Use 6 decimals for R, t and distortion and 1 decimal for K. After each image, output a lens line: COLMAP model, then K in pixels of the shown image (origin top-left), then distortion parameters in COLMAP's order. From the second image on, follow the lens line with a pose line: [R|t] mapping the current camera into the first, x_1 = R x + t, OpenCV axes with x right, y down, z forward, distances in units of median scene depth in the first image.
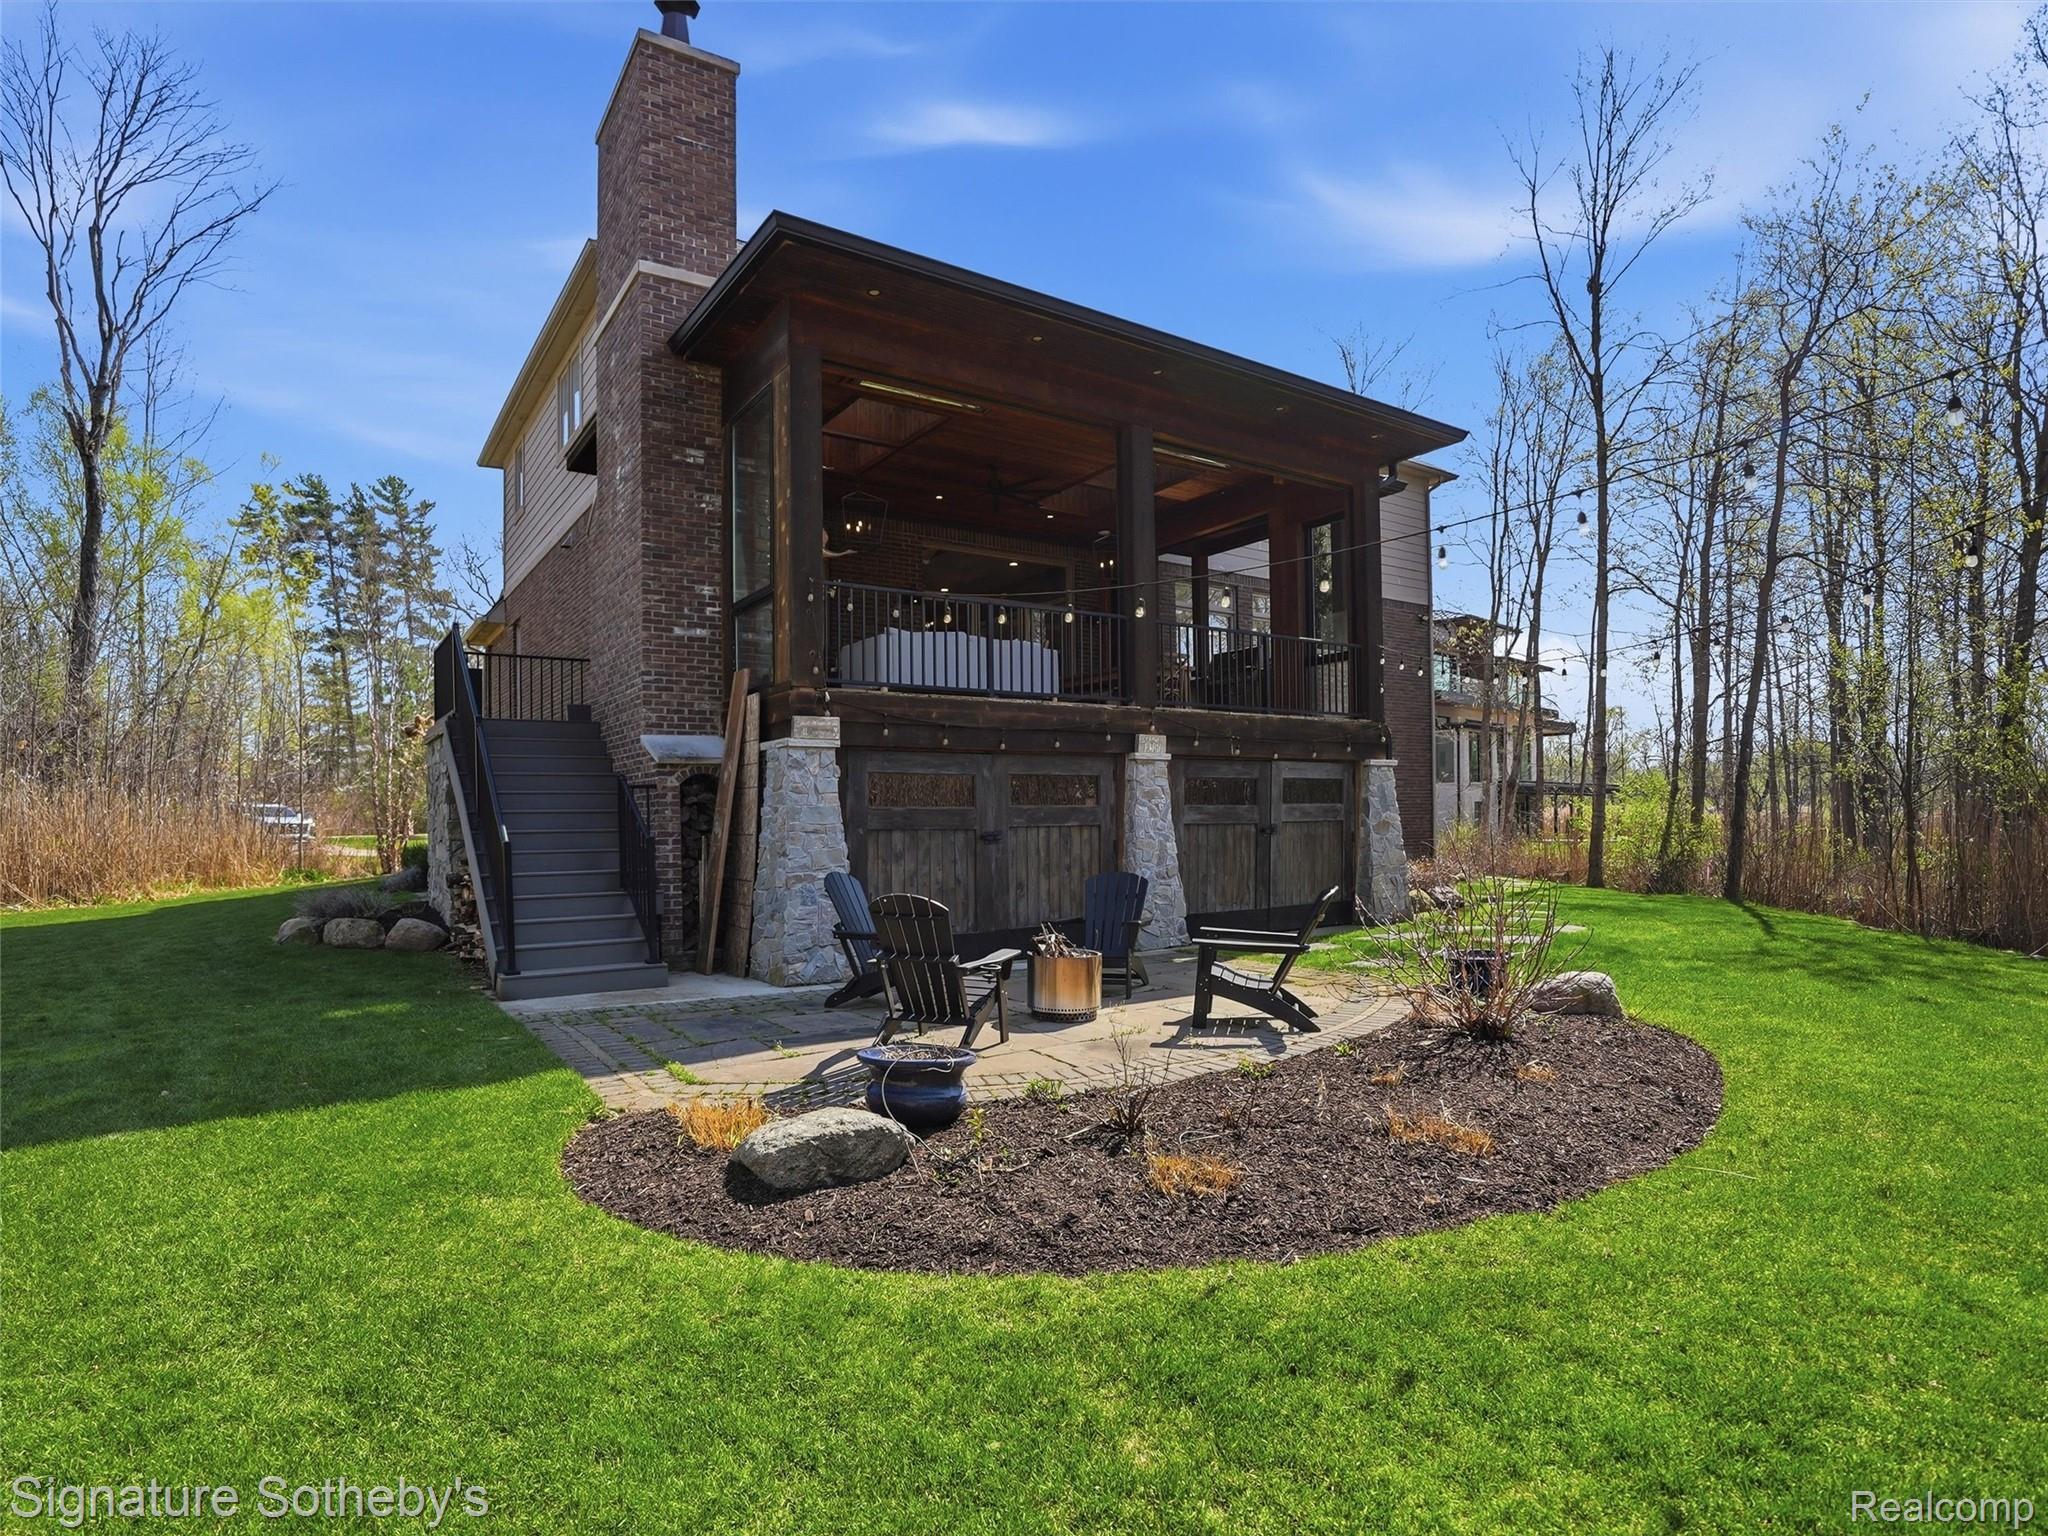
lens RADIAL K [[1078.6, 0, 1025.1], [0, 1078.6, 867.0], [0, 0, 1]] dist [-0.034103, 0.011823]
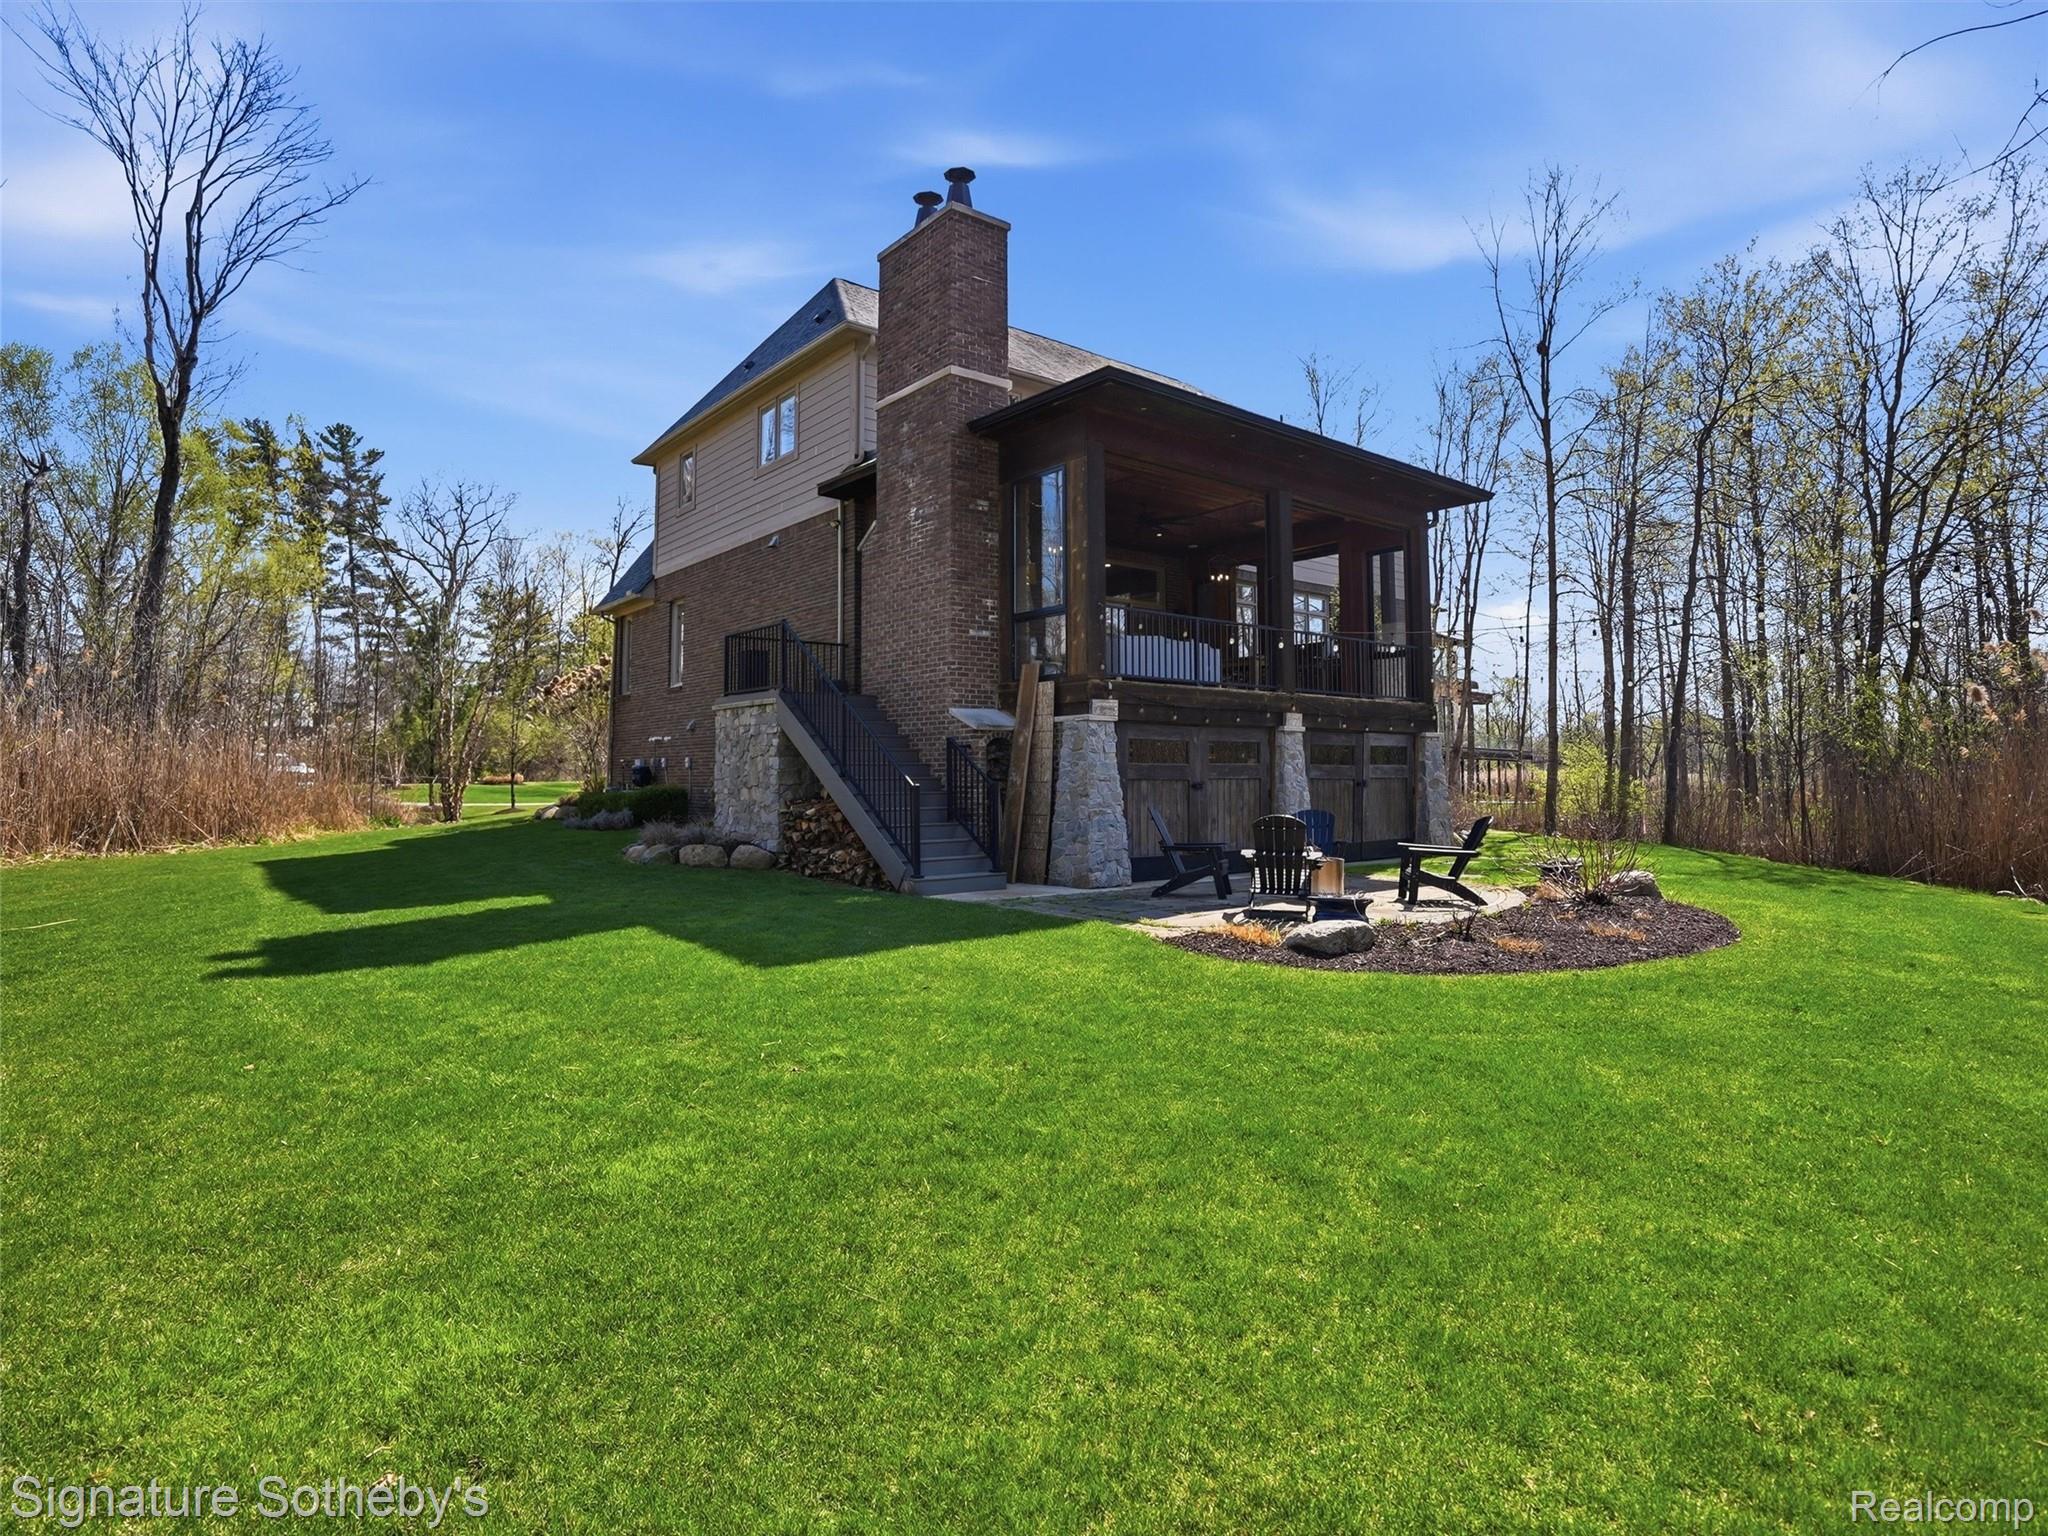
lens RADIAL K [[1103.6, 0, 1024.0], [0, 1103.6, 768.0], [0, 0, 1]] dist [-0.044663, 0.026331]
pose [[0.995698, 0.011846, 0.091902, -0.335271], [-0.006891, 0.998515, -0.054039, 0.023725], [-0.092406, 0.053173, 0.994301, -0.339276]]
